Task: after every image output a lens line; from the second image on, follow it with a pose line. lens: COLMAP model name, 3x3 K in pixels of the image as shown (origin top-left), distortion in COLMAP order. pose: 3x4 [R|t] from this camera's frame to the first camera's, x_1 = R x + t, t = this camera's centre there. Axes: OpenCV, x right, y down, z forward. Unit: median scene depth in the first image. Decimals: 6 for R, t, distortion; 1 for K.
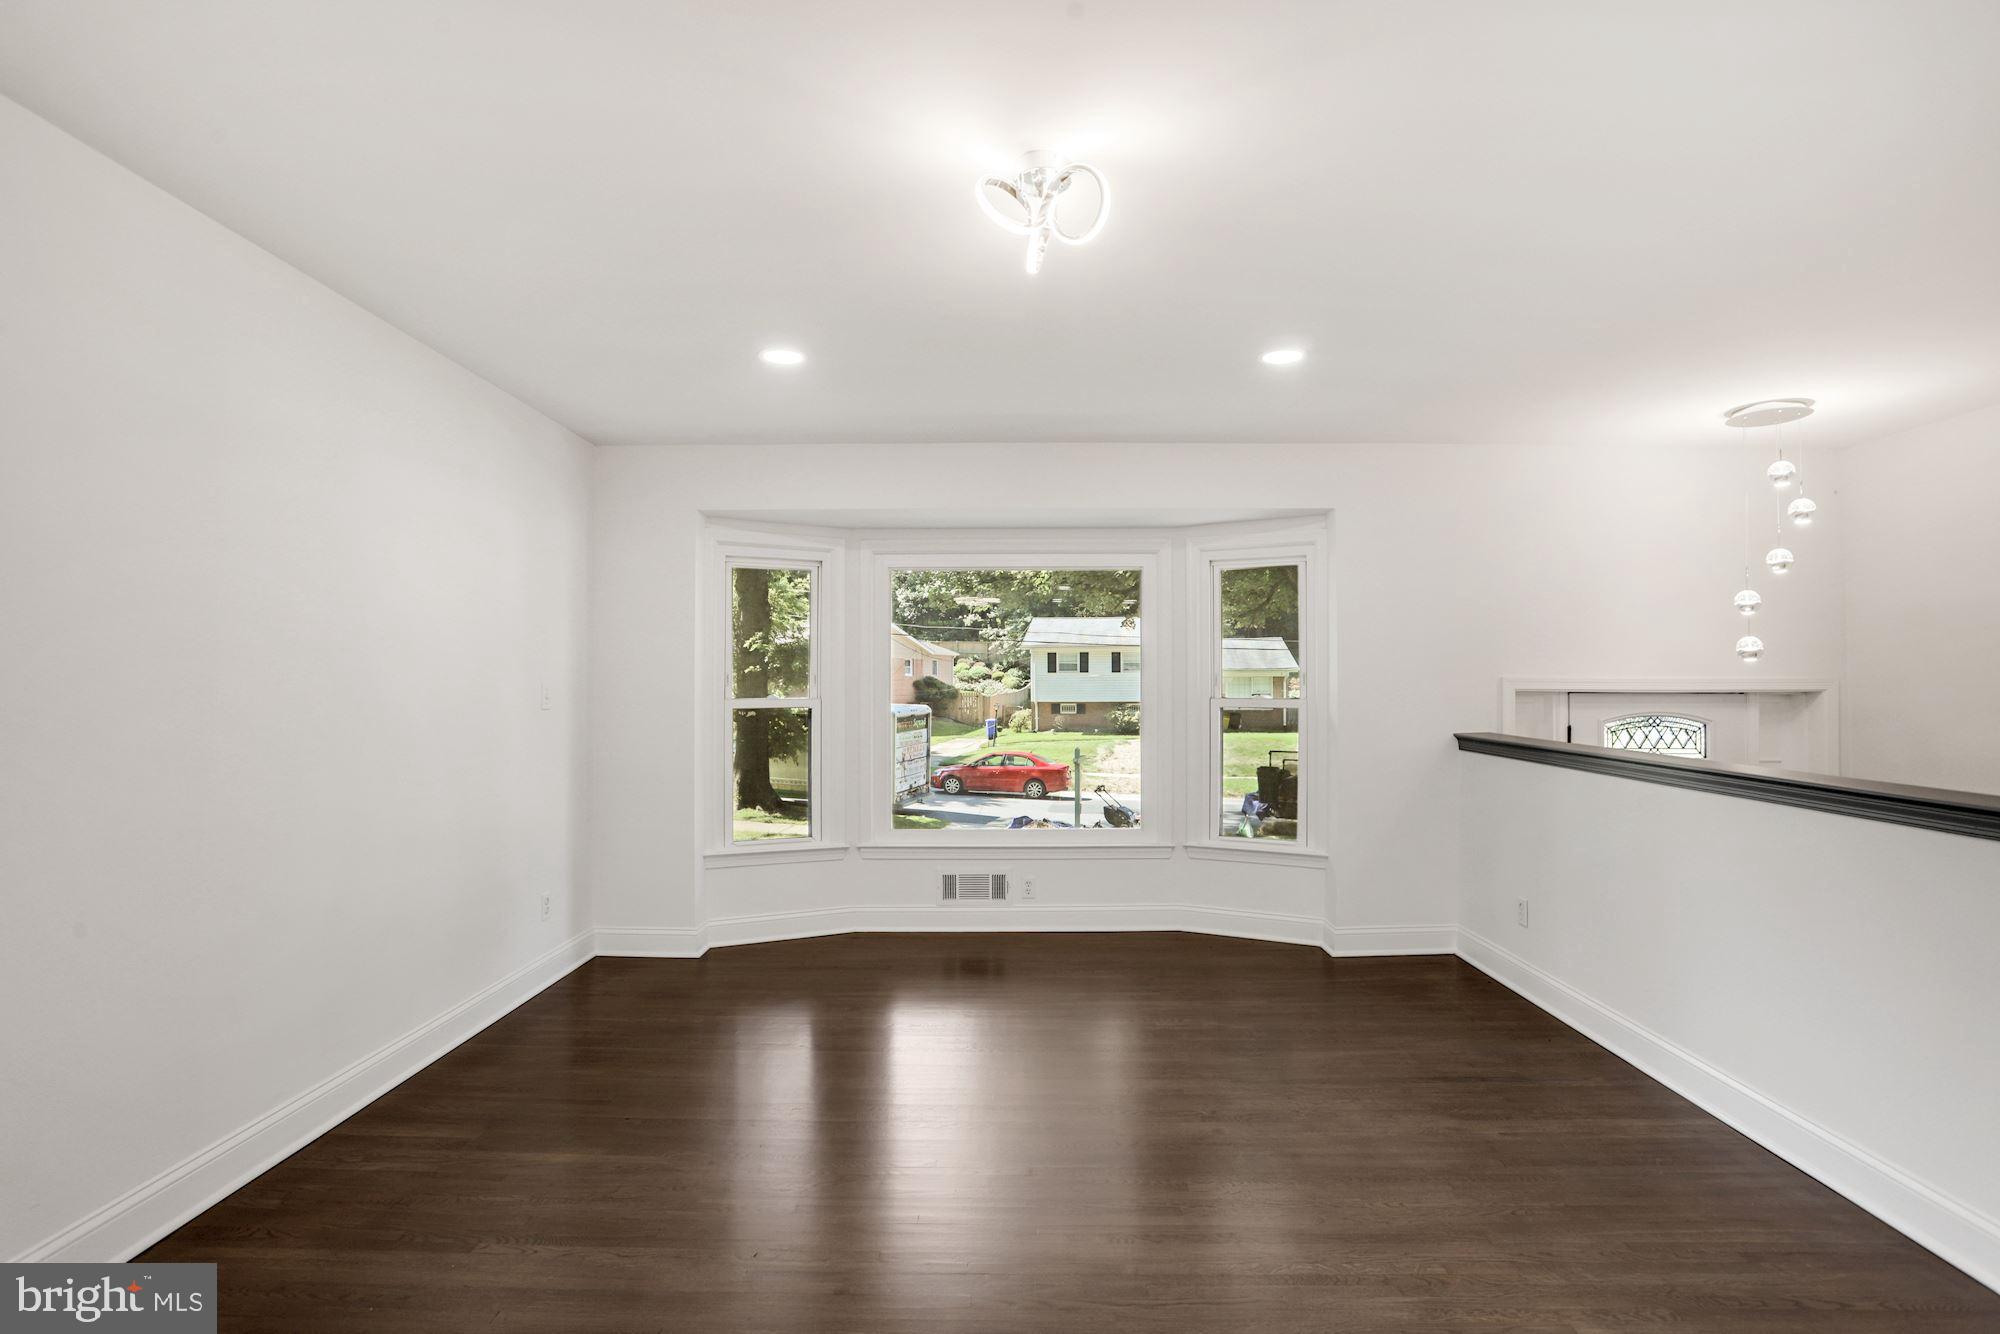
lens RADIAL K [[929.8, 0, 1001.6], [0, 929.8, 667.9], [0, 0, 1]] dist [-0.005772, -0.000130]
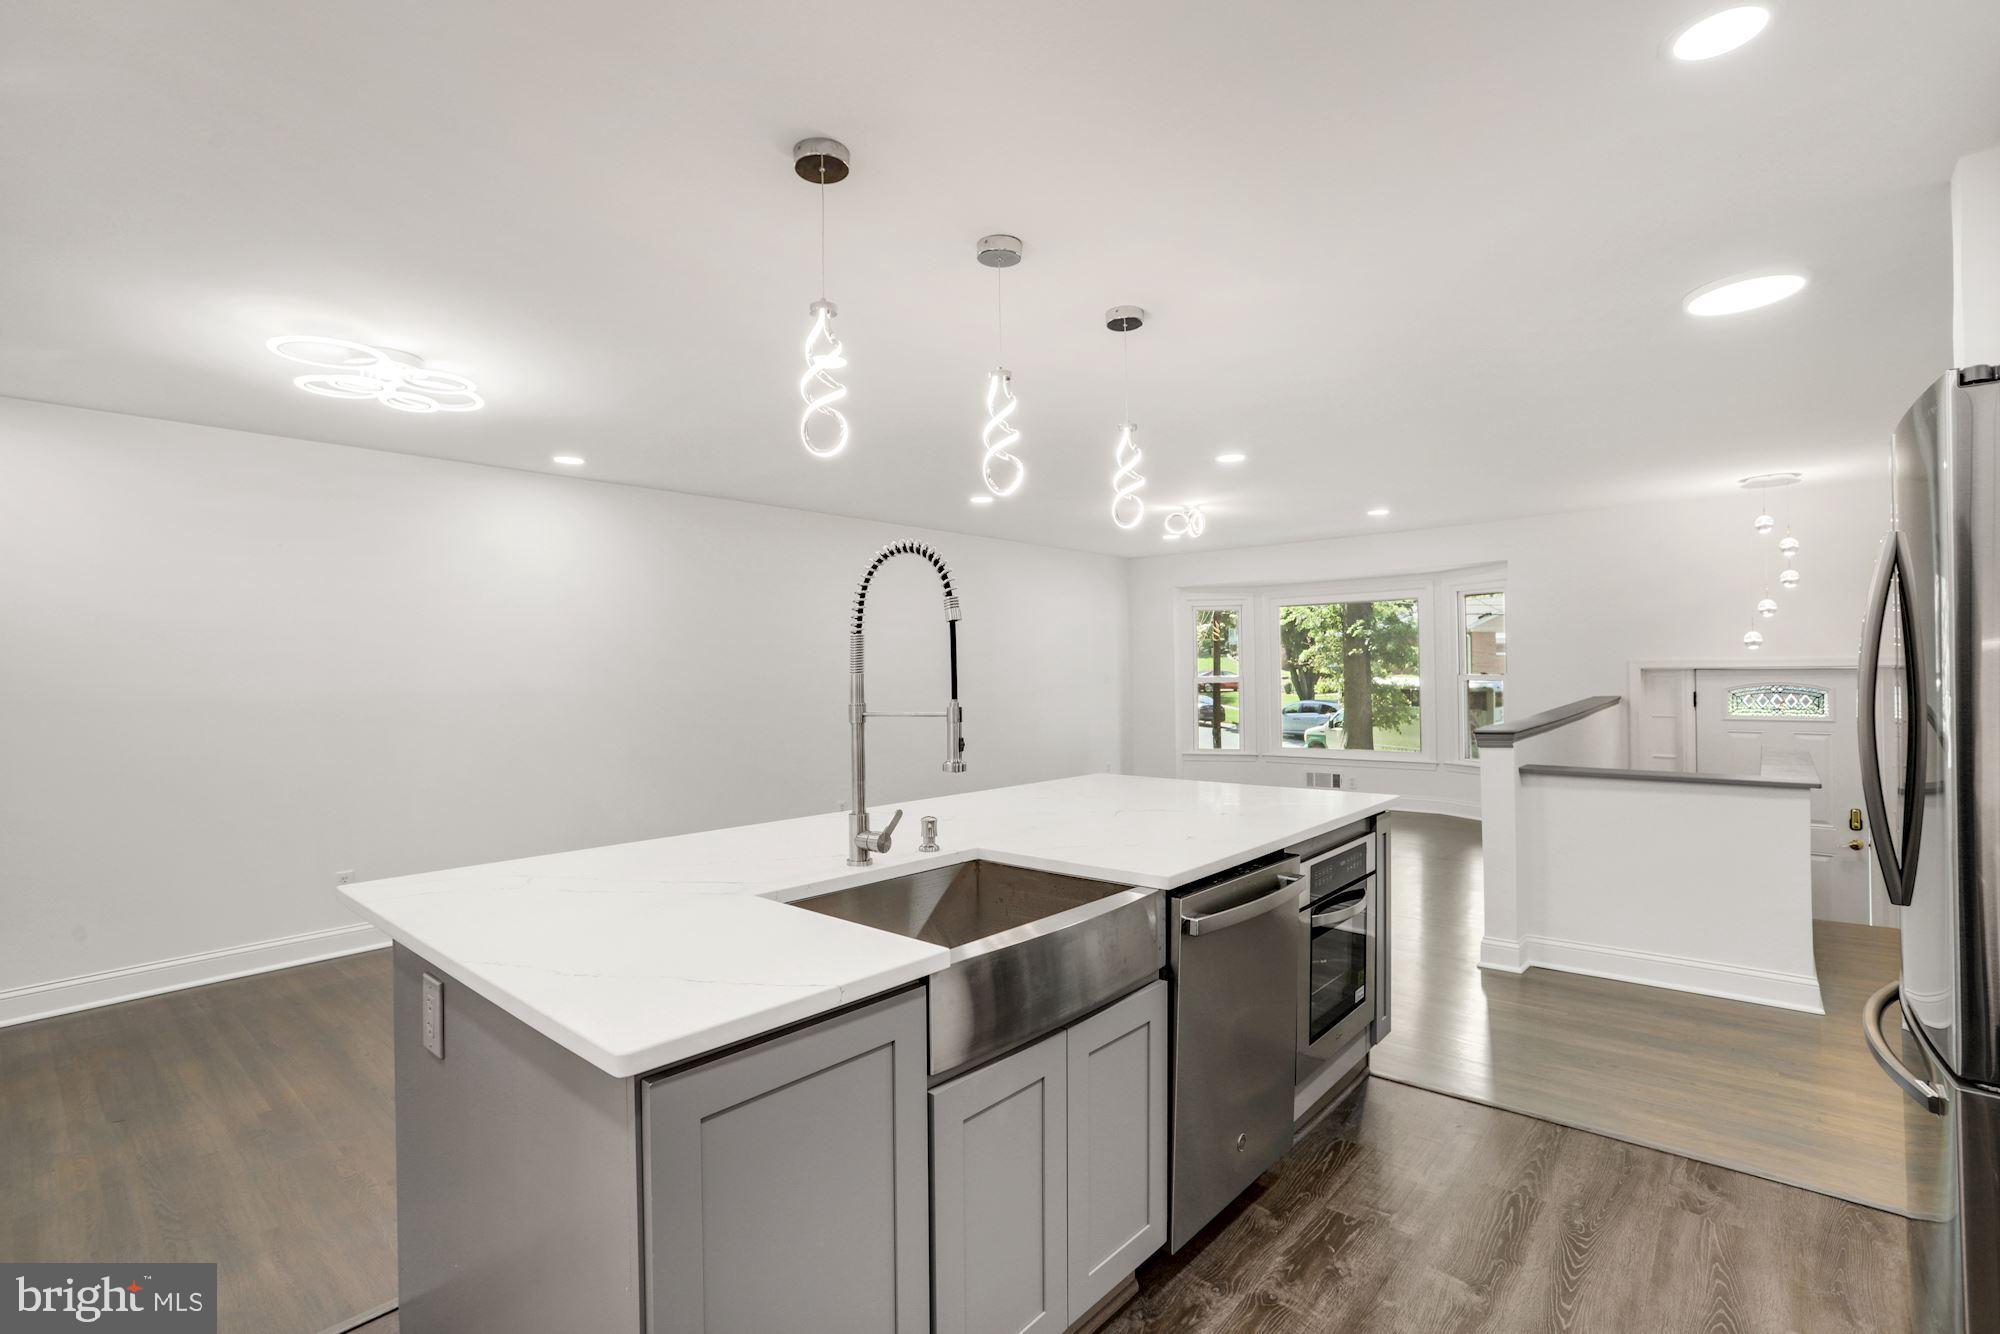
lens RADIAL K [[929.8, 0, 999.6], [0, 929.8, 666.6], [0, 0, 1]] dist [-0.005772, -0.000130]
pose [[0.751746, -0.016337, -0.659250, 0.689879], [0.030980, 0.999464, 0.010559, -0.024515], [0.658725, -0.028361, 0.751849, -0.765116]]
